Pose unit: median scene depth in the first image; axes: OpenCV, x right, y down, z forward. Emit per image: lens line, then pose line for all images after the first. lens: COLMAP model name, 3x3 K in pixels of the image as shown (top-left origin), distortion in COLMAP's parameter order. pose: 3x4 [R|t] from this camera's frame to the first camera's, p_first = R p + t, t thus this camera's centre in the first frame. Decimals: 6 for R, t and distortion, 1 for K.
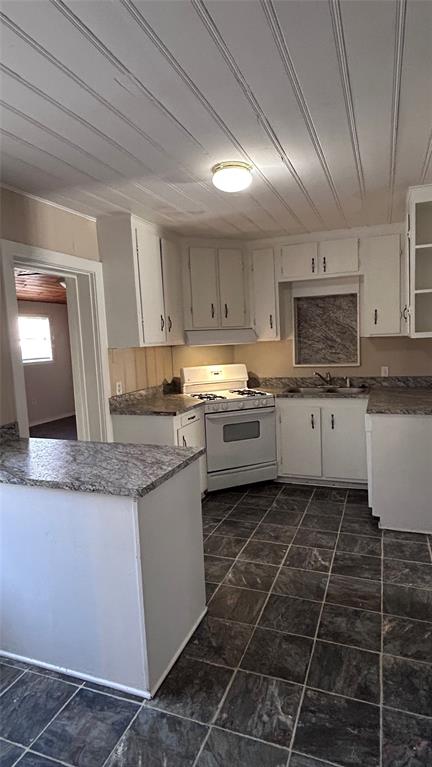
lens RADIAL K [[432.0, 0, 221.6], [0, 432.0, 382.8], [0, 0, 1]] dist [0.011407, -0.001926]
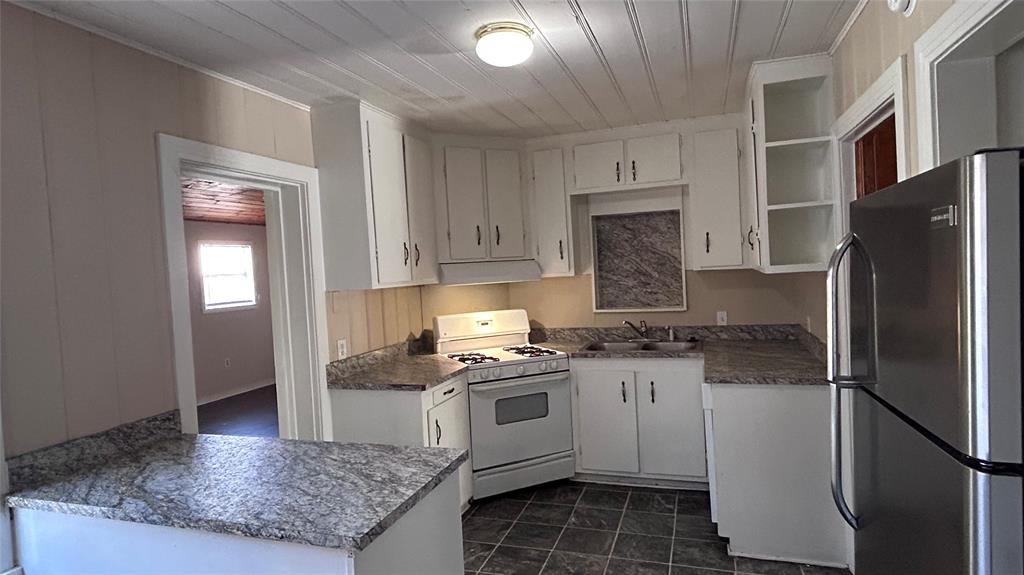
lens RADIAL K [[576.8, 0, 511.3], [0, 576.8, 284.3], [0, 0, 1]] dist [0.011407, -0.001926]
pose [[0.999378, -0.010478, 0.033667, 0.000081], [0.012980, 0.997101, -0.074969, -0.017952], [-0.032784, 0.075360, 0.996617, 0.074629]]
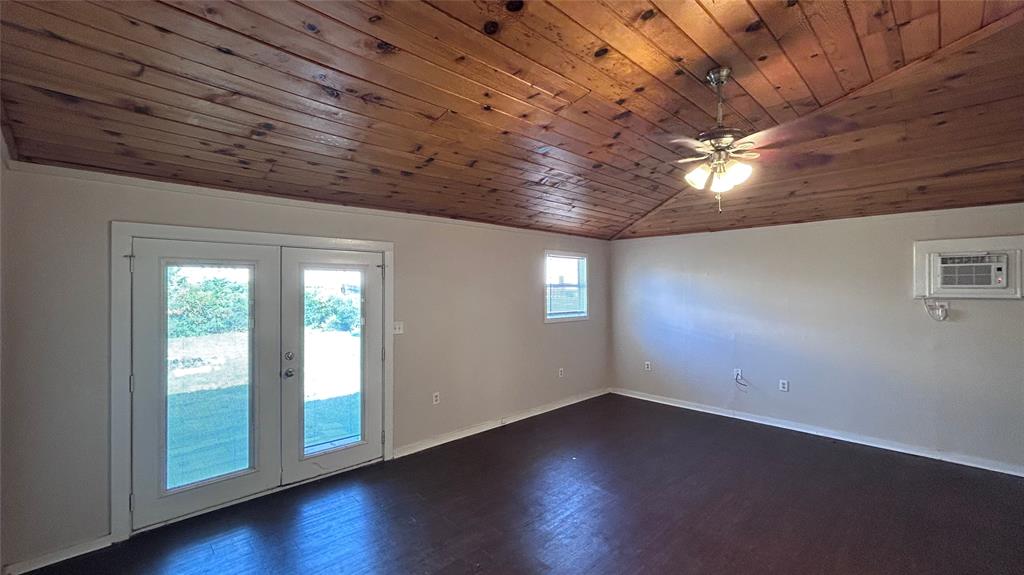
lens RADIAL K [[434.9, 0, 514.9], [0, 434.9, 289.1], [0, 0, 1]] dist [-0.000007, 0.000056]
pose [[0.906449, 0.034487, -0.420904, -0.479396], [-0.074393, 0.994114, -0.078757, -0.073770], [0.415711, 0.102702, 0.903680, 0.707030]]
